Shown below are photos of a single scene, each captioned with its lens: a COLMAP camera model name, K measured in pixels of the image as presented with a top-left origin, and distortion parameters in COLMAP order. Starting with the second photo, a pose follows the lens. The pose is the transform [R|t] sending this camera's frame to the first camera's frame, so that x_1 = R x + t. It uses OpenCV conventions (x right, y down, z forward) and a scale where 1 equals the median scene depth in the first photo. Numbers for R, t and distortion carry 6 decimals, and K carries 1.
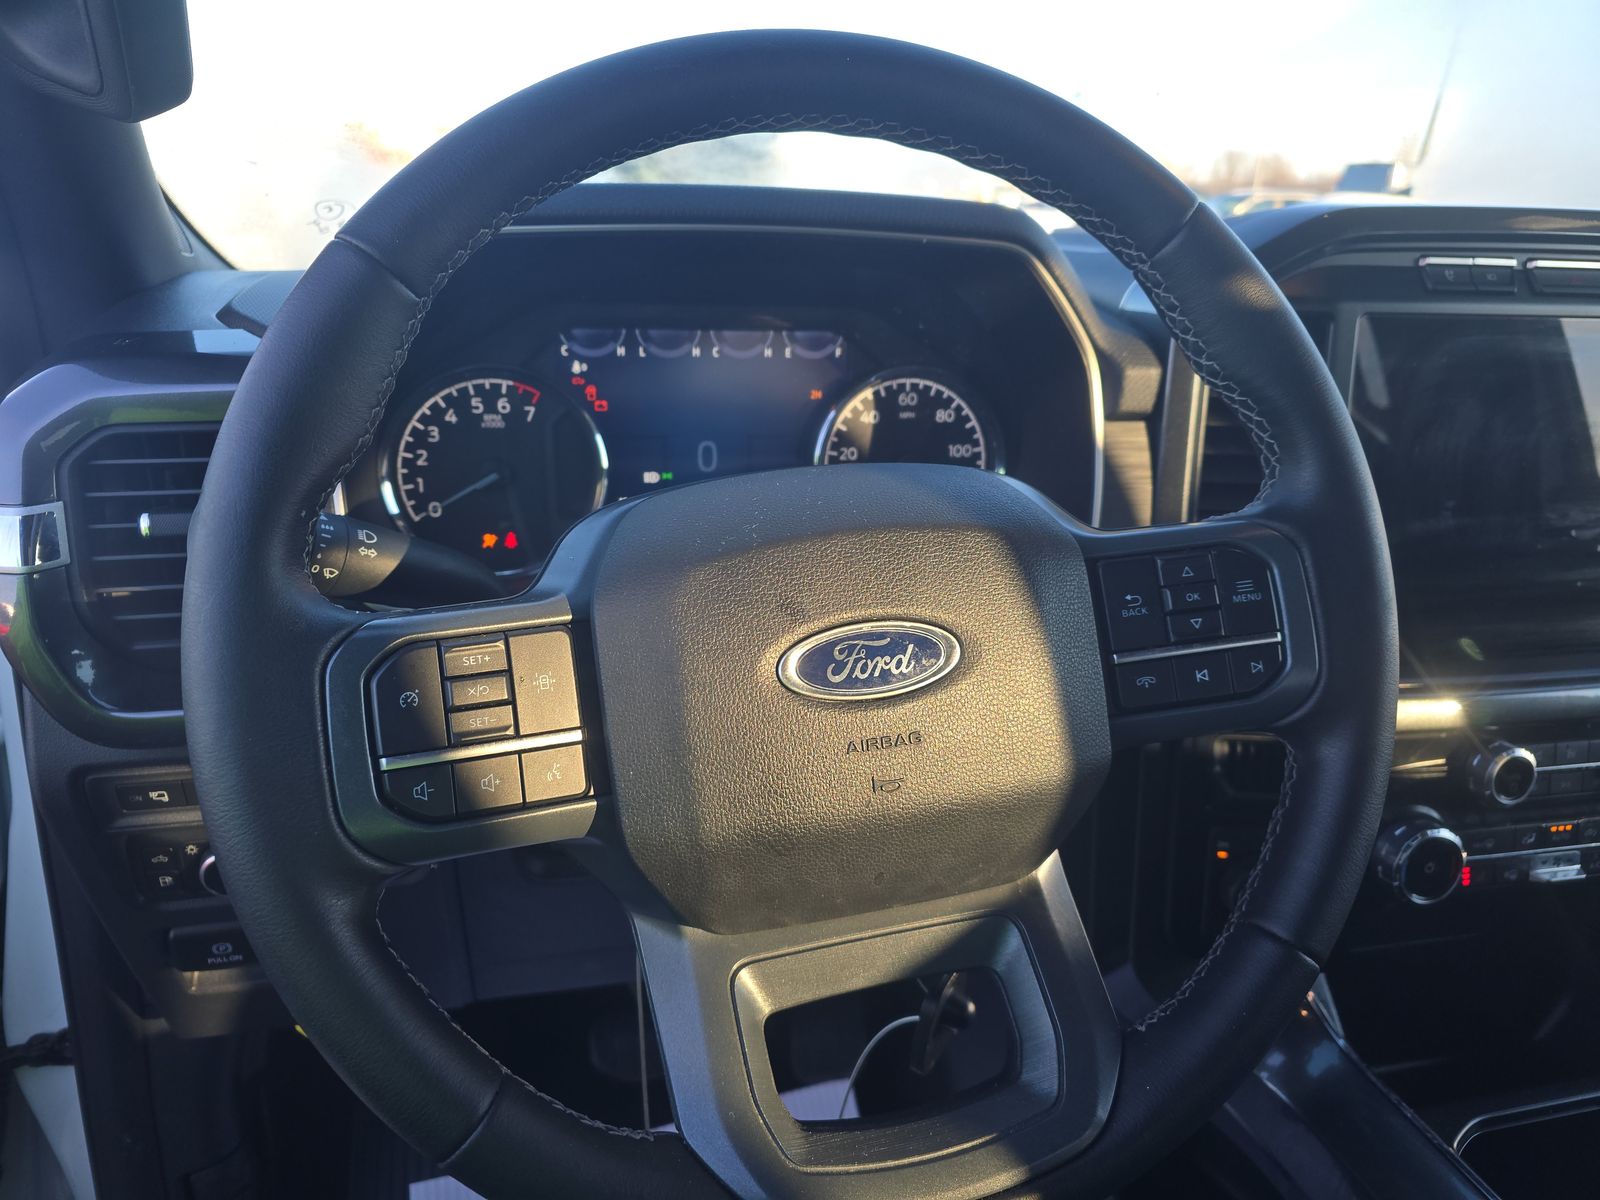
lens RADIAL K [[1036.1, 0, 792.0], [0, 1036.1, 558.0], [0, 0, 1]] dist [0.034349, -0.061958]
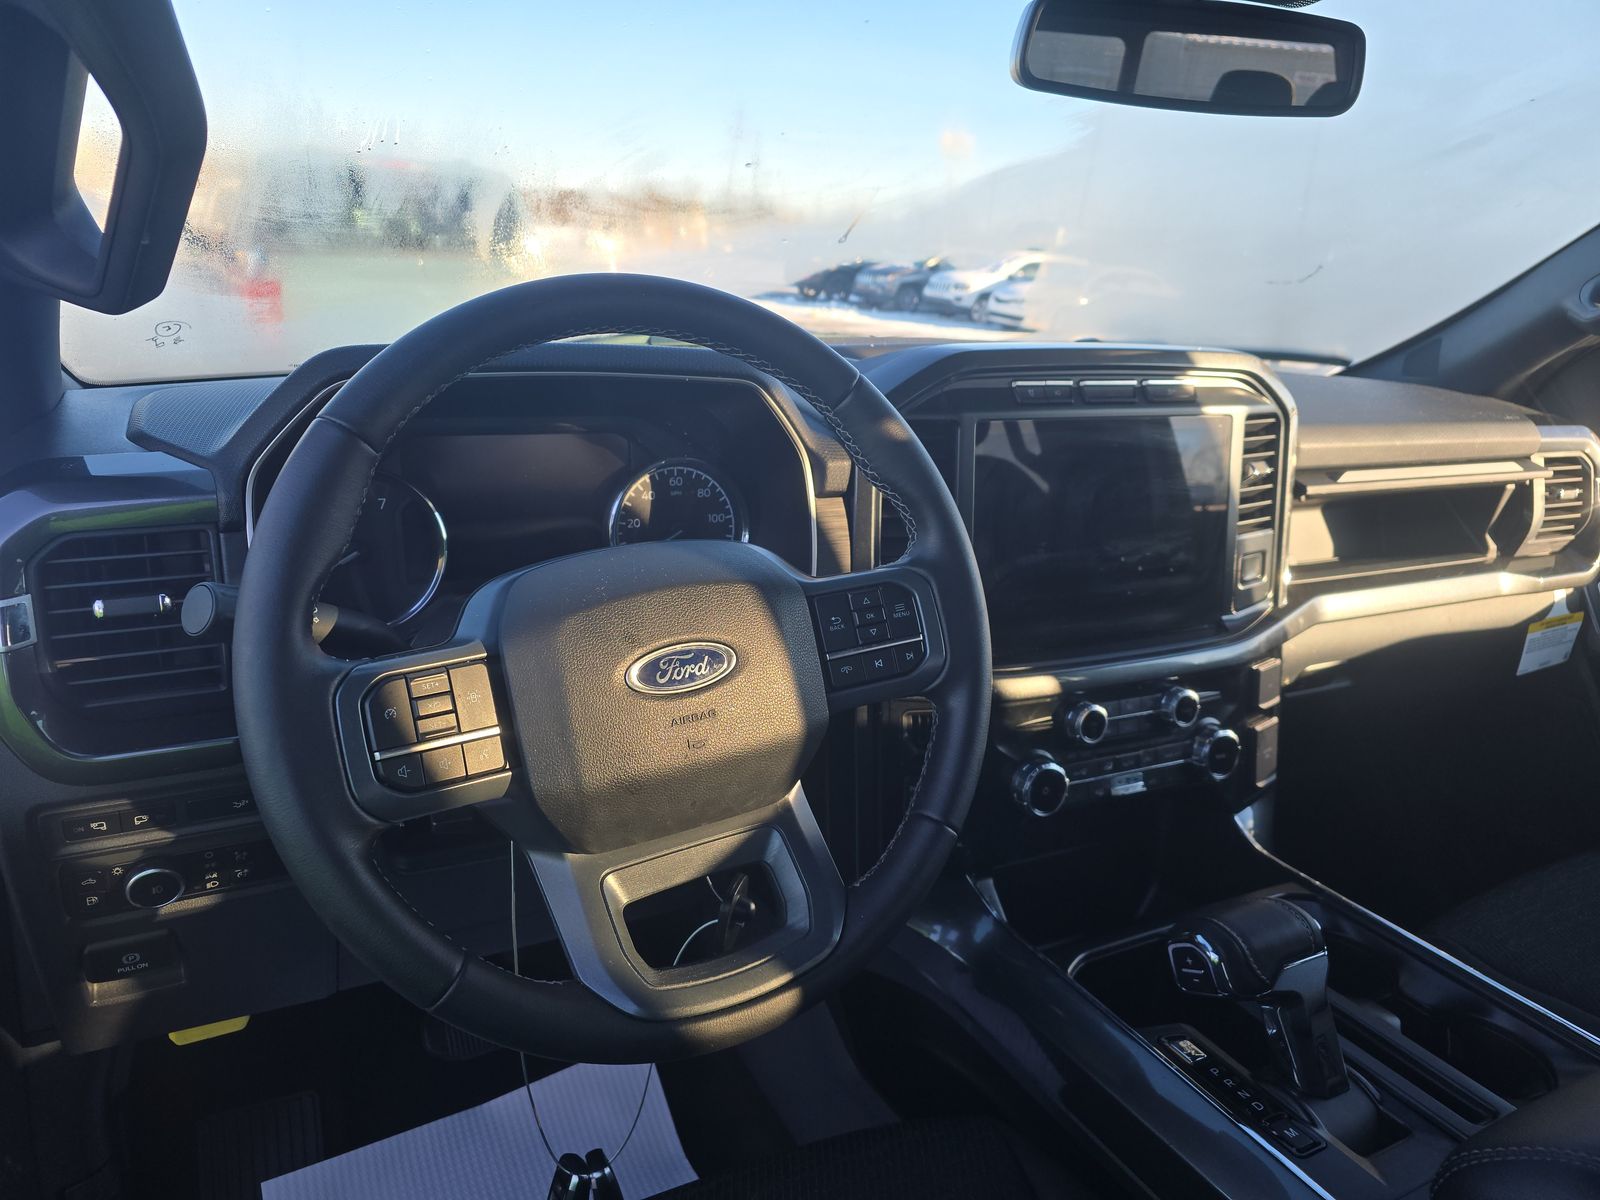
lens RADIAL K [[1036.1, 0, 792.0], [0, 1036.1, 558.0], [0, 0, 1]] dist [0.034349, -0.061958]
pose [[0.965779, -0.045272, 0.255385, -0.154579], [0.053494, 0.998247, -0.025336, -0.020239], [-0.253790, 0.038131, 0.966507, -0.570666]]
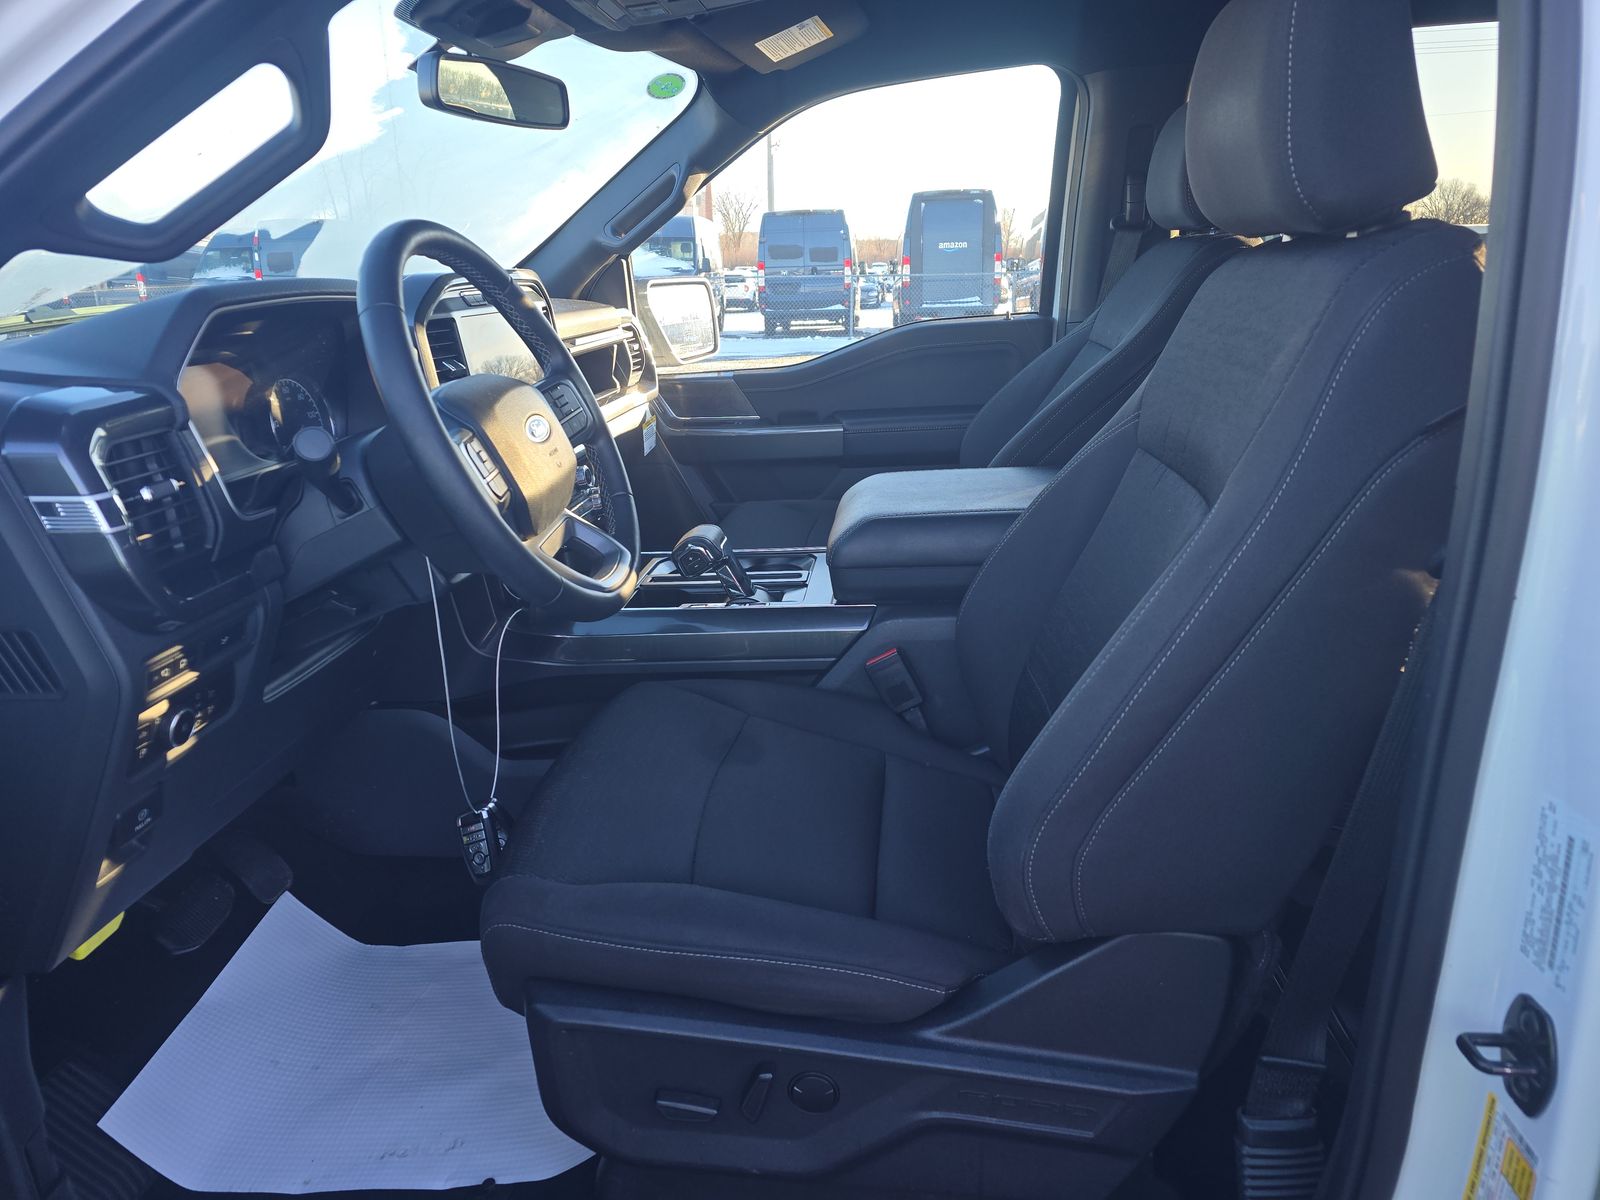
lens RADIAL K [[1036.1, 0, 792.0], [0, 1036.1, 558.0], [0, 0, 1]] dist [0.034349, -0.061958]
pose [[0.293518, -0.289720, 0.910994, -2.316378], [0.325435, 0.926331, 0.189744, 0.101699], [-0.898854, 0.240776, 0.366180, -0.649699]]
